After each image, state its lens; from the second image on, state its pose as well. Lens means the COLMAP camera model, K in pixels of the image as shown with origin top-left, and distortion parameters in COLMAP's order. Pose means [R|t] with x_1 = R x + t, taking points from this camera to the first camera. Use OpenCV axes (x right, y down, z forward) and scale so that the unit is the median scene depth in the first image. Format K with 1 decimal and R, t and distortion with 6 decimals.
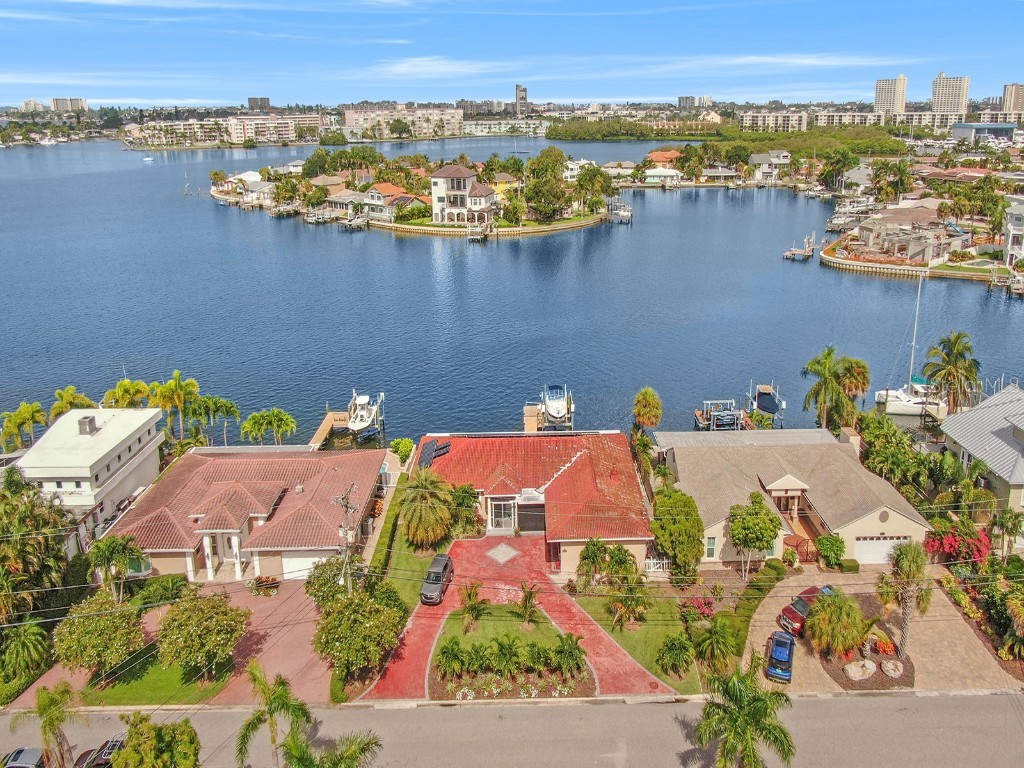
lens RADIAL K [[714.3, 0, 527.4], [0, 714.3, 397.3], [0, 0, 1]] dist [0.006362, 0.001008]
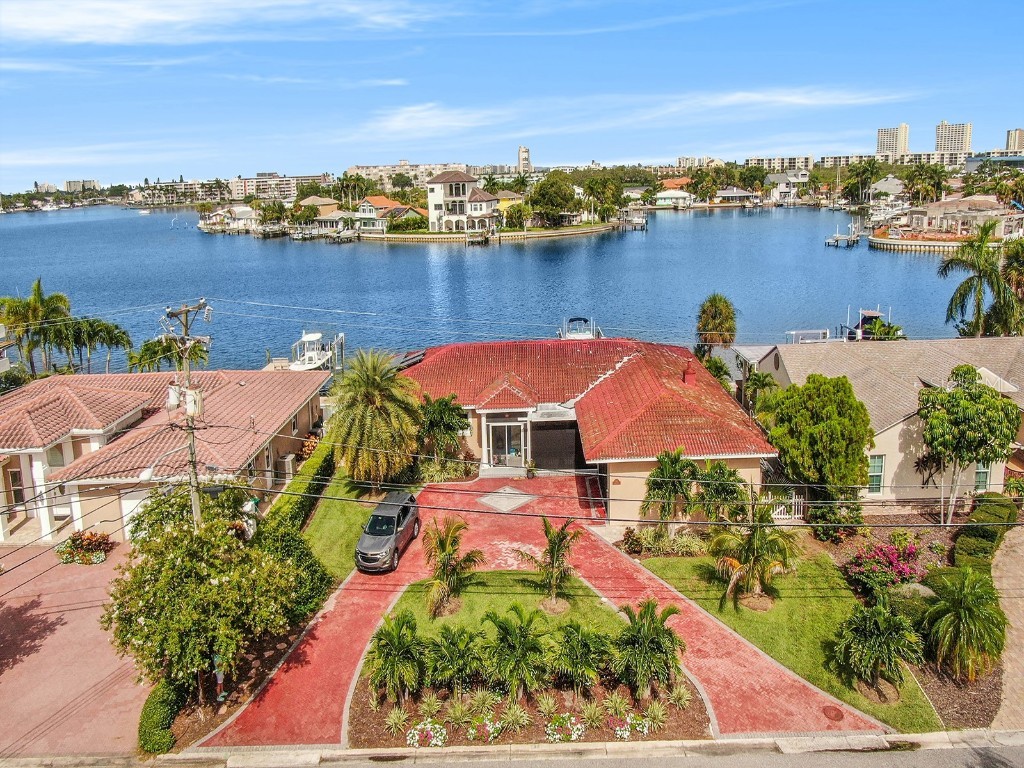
lens RADIAL K [[694.3, 0, 525.9], [0, 694.3, 430.4], [0, 0, 1]] dist [-0.008095, -0.000668]
pose [[0.999968, -0.005206, -0.006042, -0.014691], [0.004906, 0.998809, -0.048553, 0.187765], [0.006288, 0.048522, 0.998802, 0.422947]]
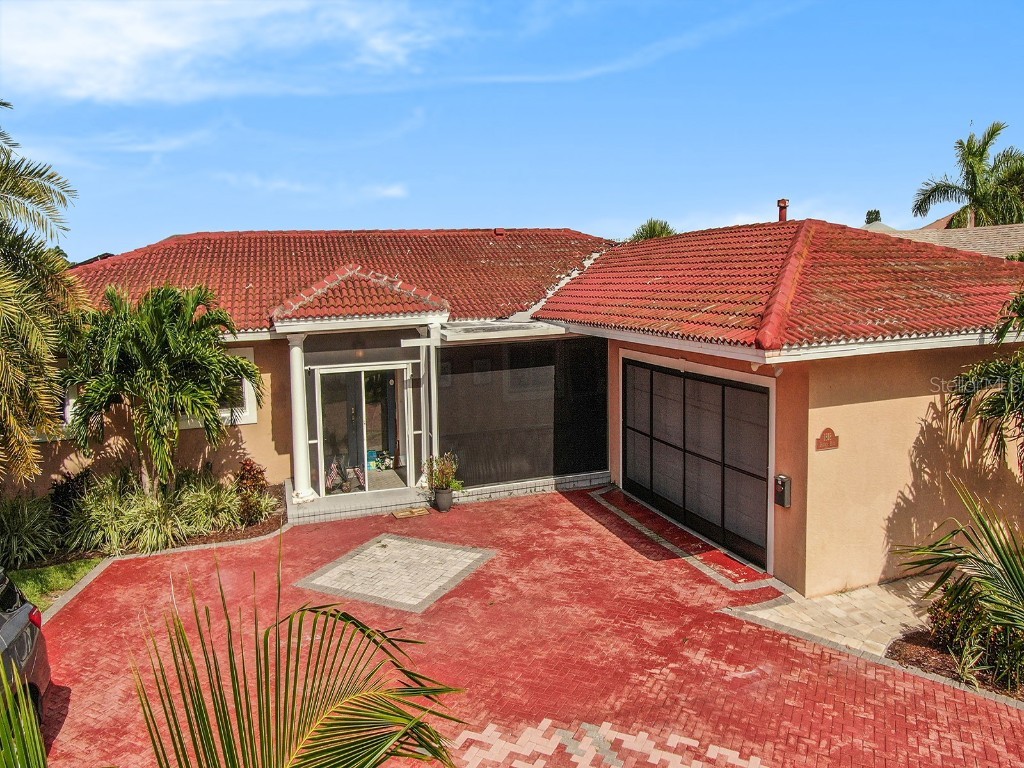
lens RADIAL K [[703.0, 0, 513.2], [0, 703.0, 402.7], [0, 0, 1]] dist [-0.004468, -0.001395]
pose [[0.946239, -0.049320, 0.319686, -0.061547], [0.125723, 0.966679, -0.222993, 0.219009], [-0.298036, 0.251196, 0.920910, 0.812618]]
